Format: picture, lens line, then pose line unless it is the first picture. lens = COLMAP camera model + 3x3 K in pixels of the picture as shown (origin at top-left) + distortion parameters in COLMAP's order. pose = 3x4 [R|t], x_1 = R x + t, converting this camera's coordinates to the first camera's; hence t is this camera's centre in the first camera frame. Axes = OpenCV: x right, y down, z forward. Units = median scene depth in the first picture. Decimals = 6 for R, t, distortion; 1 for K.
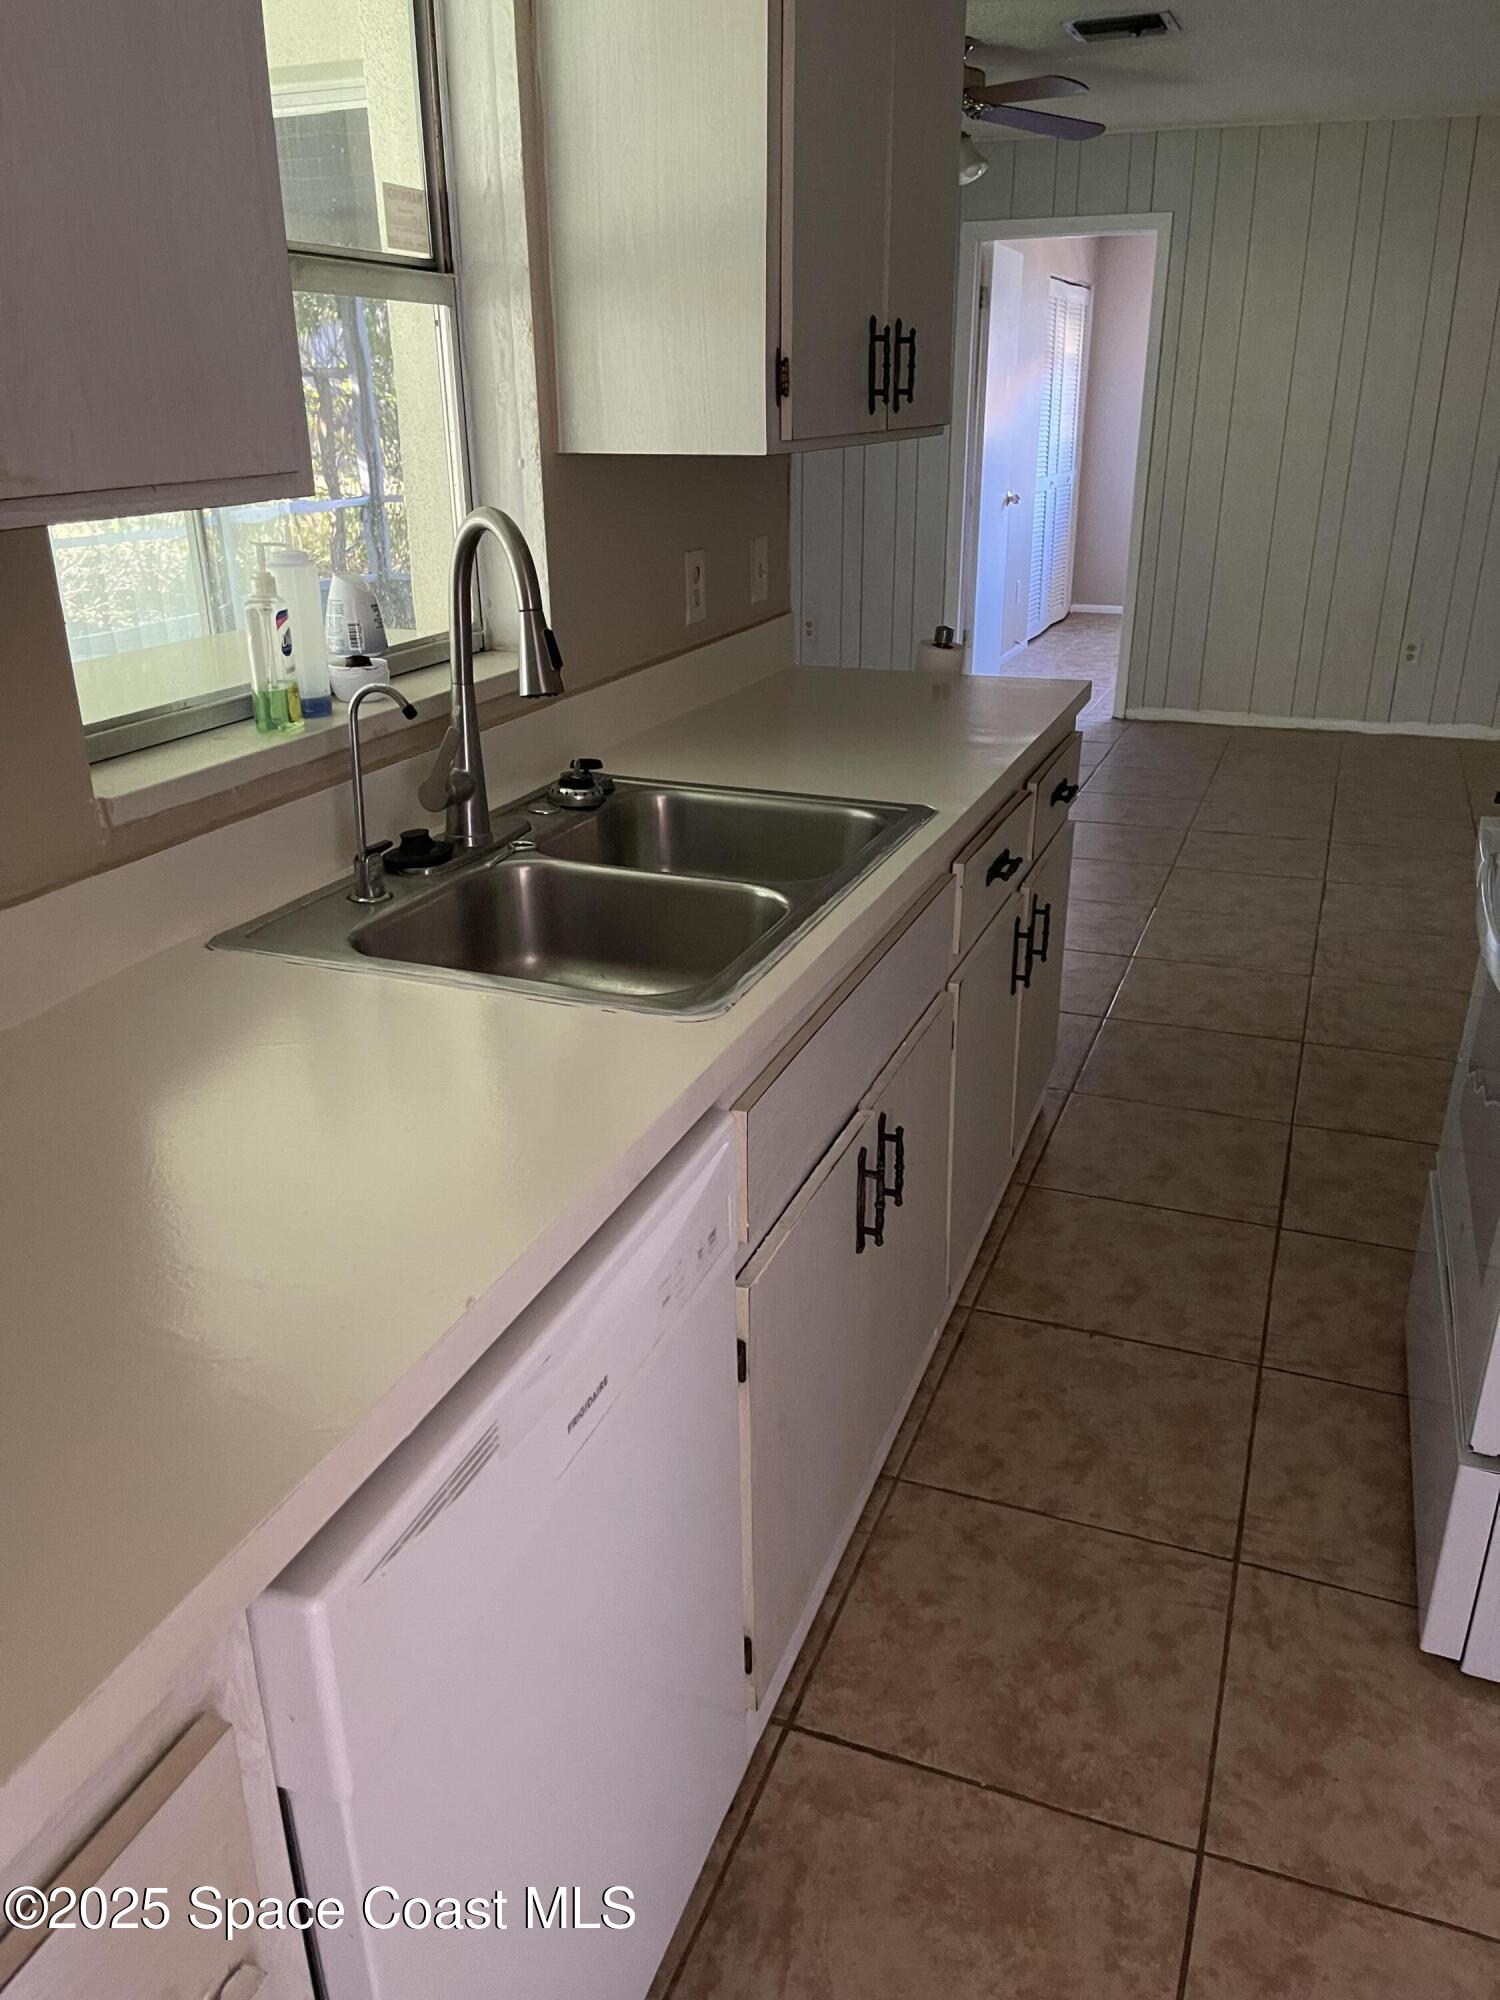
lens RADIAL K [[1512.0, 0, 746.6], [0, 1512.0, 986.0], [0, 0, 1]] dist [0.051415, -0.040926]
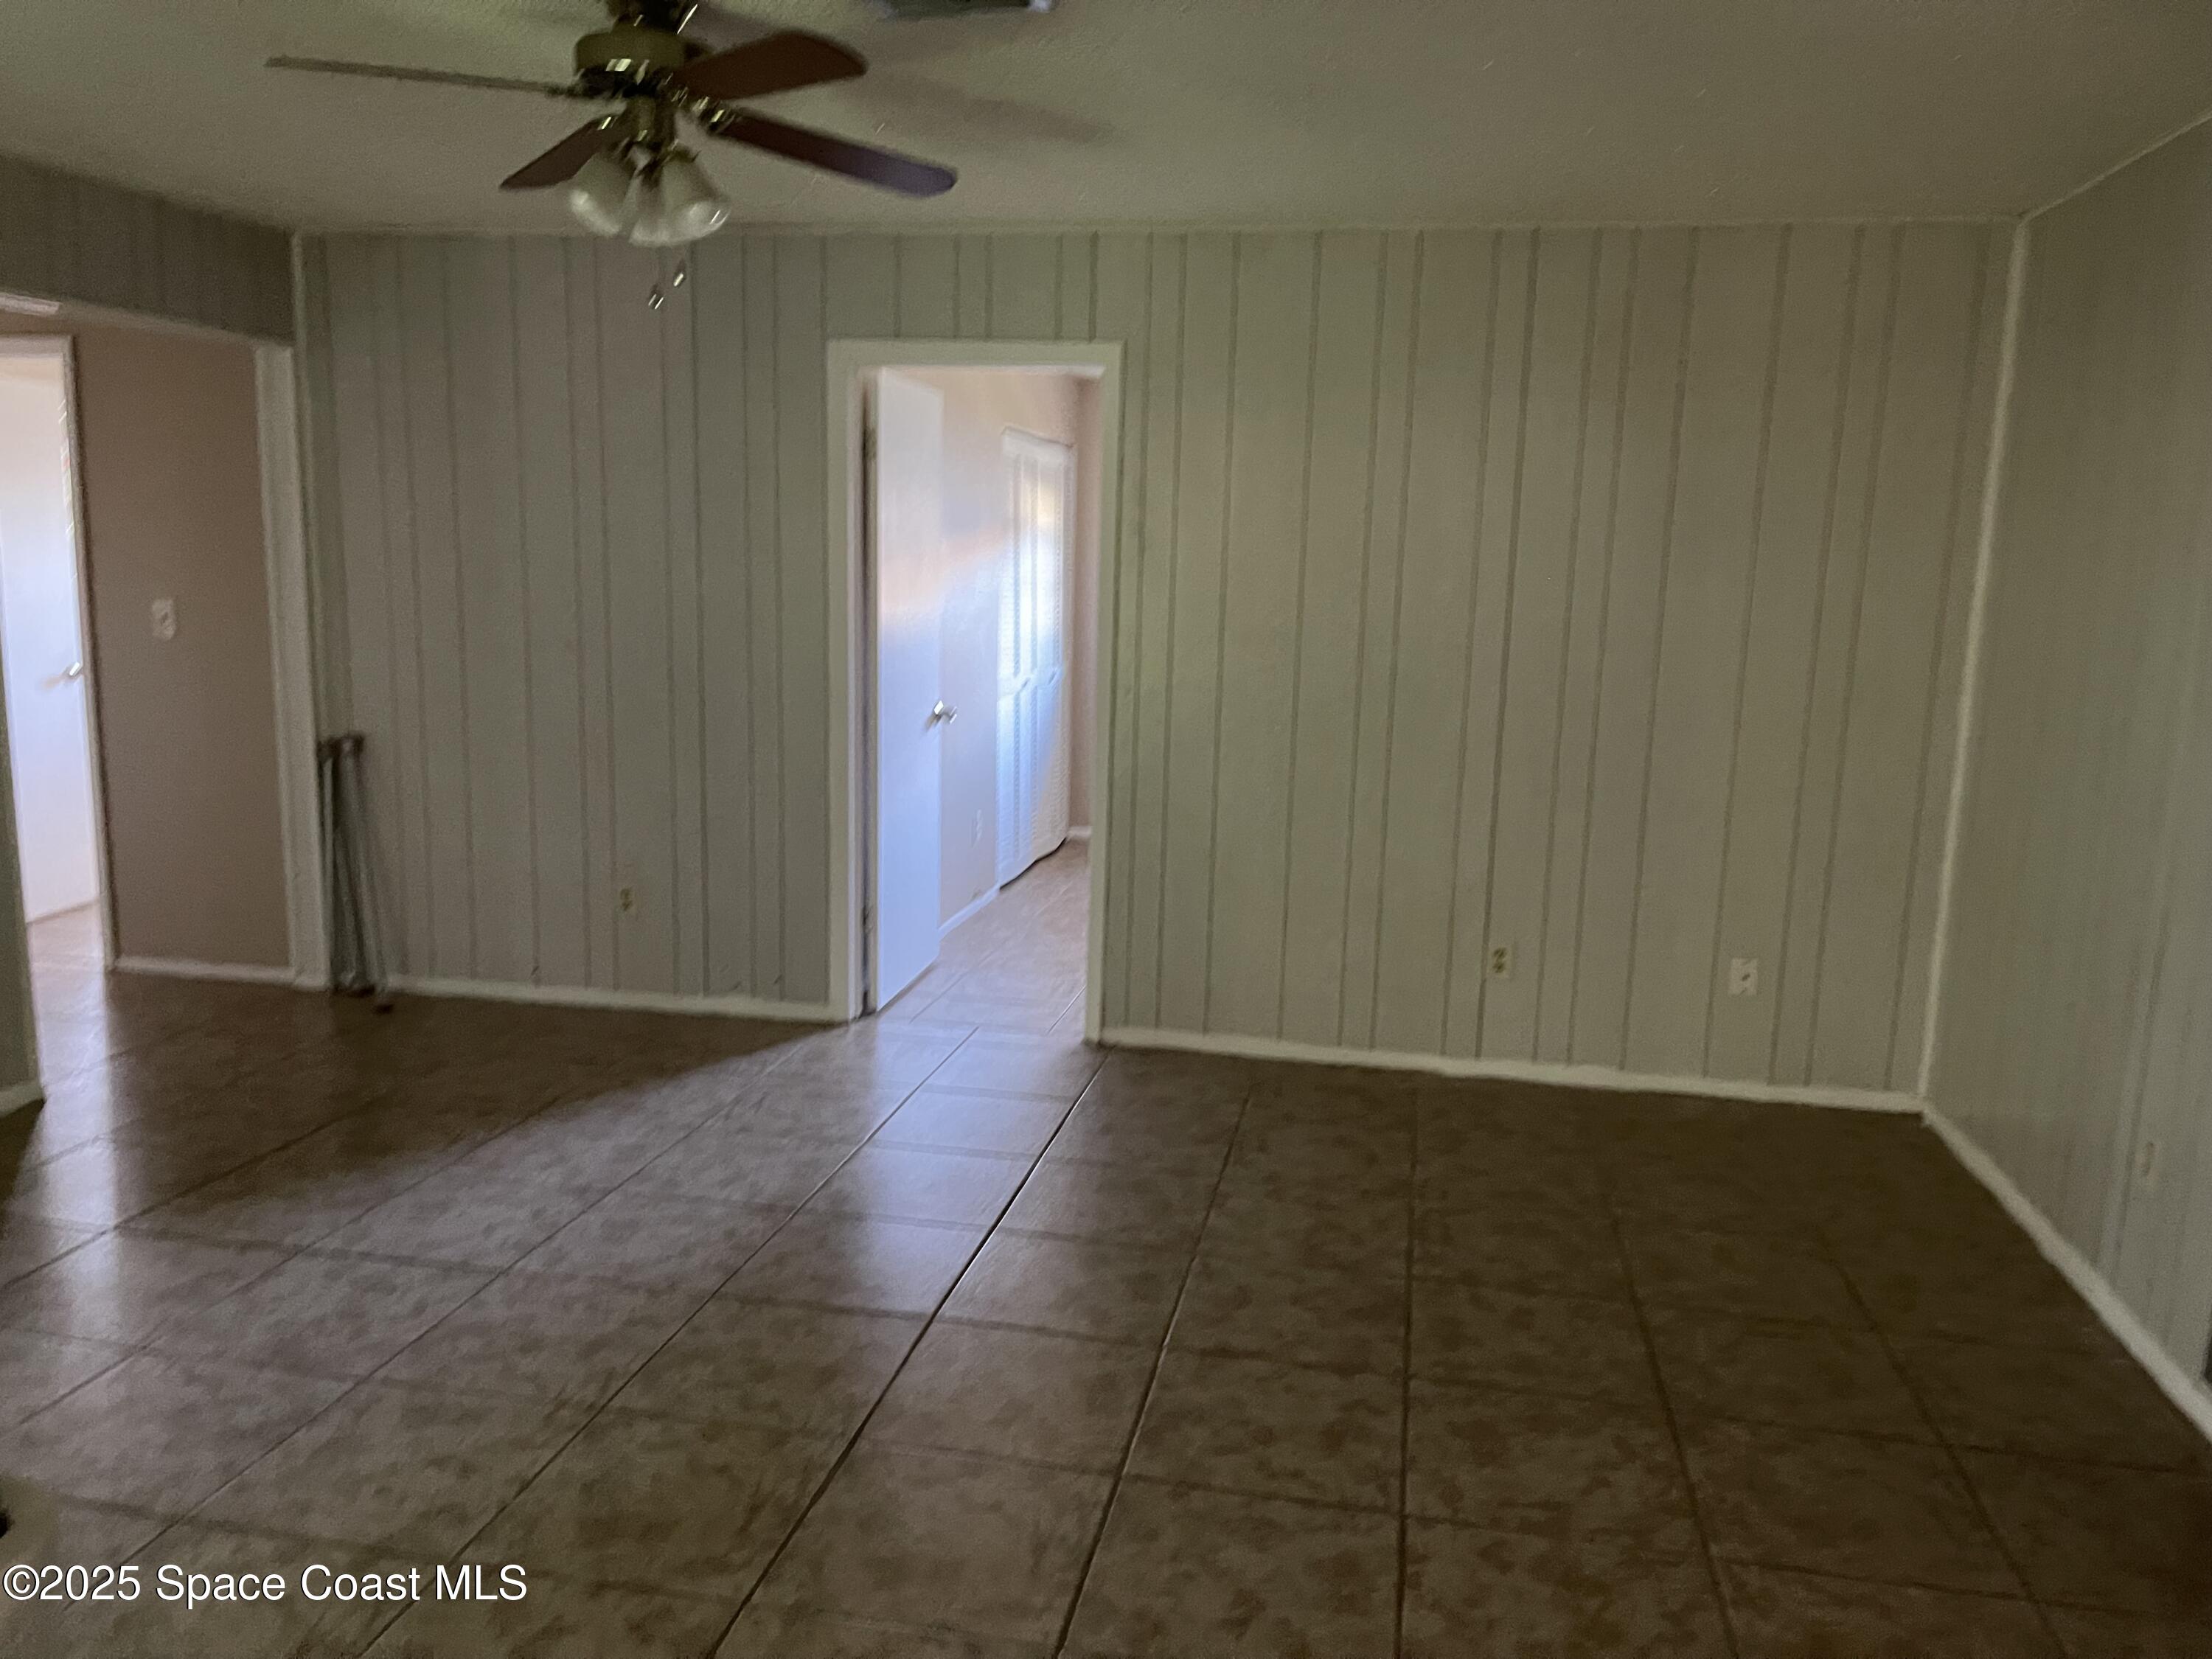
lens RADIAL K [[1672.3, 0, 1105.7], [0, 1672.3, 838.7], [0, 0, 1]] dist [0.051415, -0.040926]
pose [[0.983491, -0.019971, 0.179851, 0.123241], [0.056019, 0.978669, -0.197661, -0.120466], [-0.172067, 0.204473, 0.963631, 0.285206]]
